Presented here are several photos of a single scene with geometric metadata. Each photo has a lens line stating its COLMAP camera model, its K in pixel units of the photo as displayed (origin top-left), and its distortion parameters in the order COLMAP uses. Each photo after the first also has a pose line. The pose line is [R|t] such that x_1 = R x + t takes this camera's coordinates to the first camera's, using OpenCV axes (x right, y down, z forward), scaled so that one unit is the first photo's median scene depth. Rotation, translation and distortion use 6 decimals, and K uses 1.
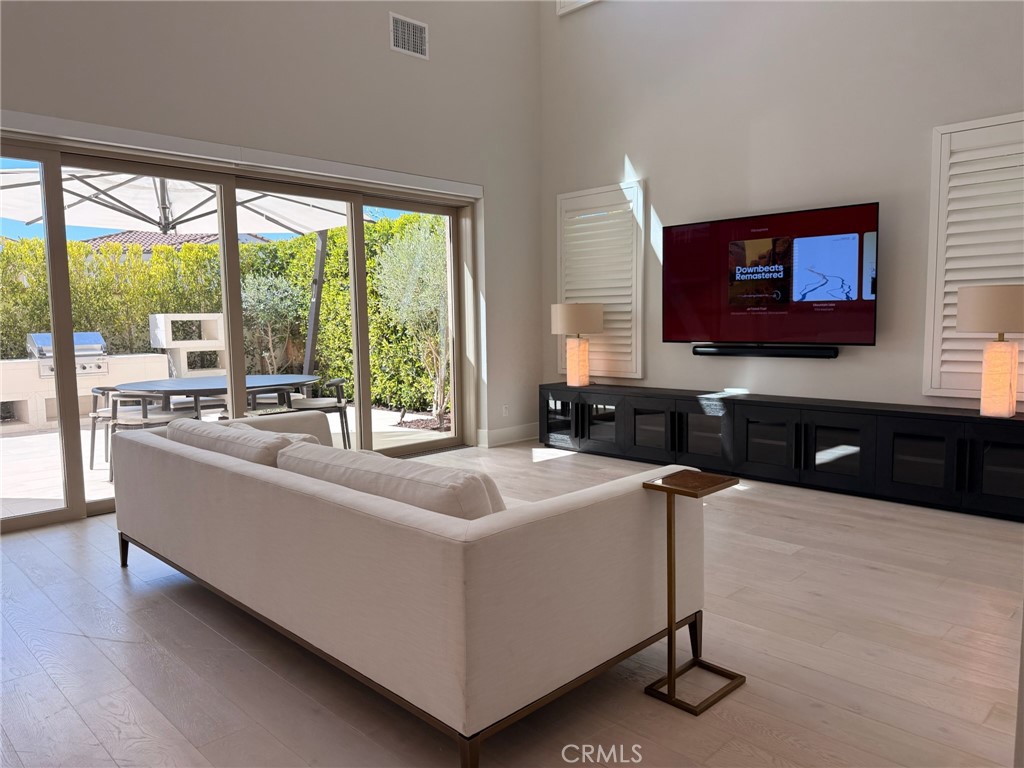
lens RADIAL K [[723.7, 0, 511.3], [0, 723.7, 387.7], [0, 0, 1]] dist [0.053889, -0.010109]
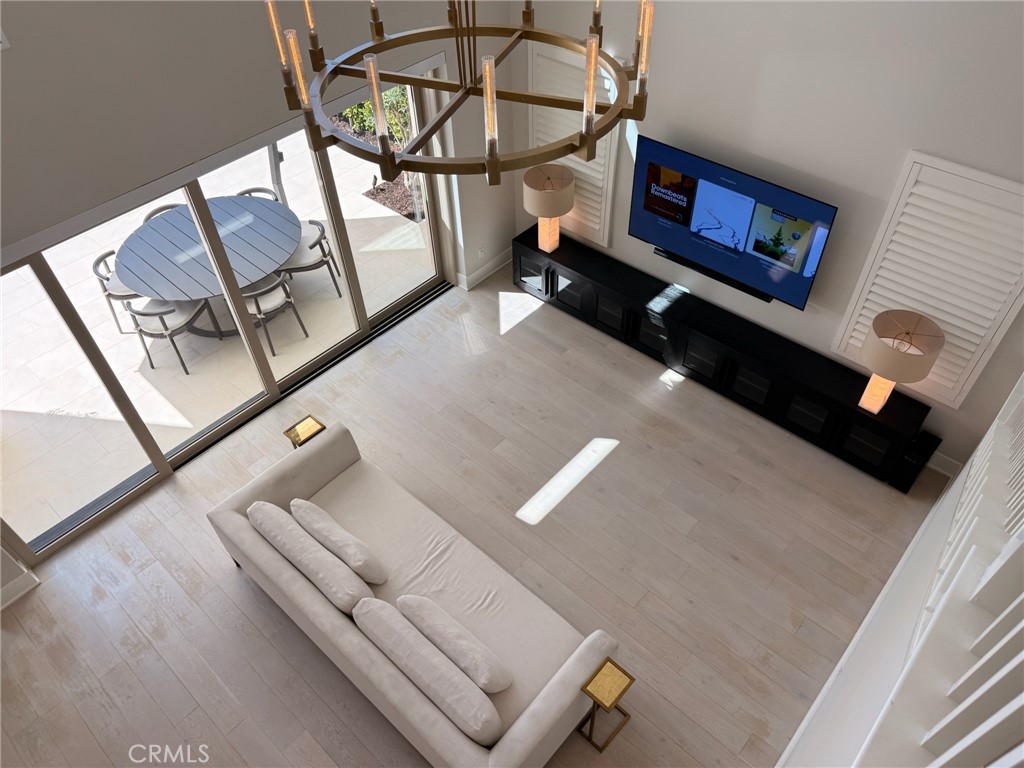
lens RADIAL K [[723.7, 0, 517.1], [0, 723.7, 386.1], [0, 0, 1]] dist [0.053889, -0.010109]
pose [[0.998526, -0.042128, 0.034220, -0.000262], [0.009539, 0.756899, 0.653462, -0.595104], [-0.053430, -0.652172, 0.756186, 0.059607]]
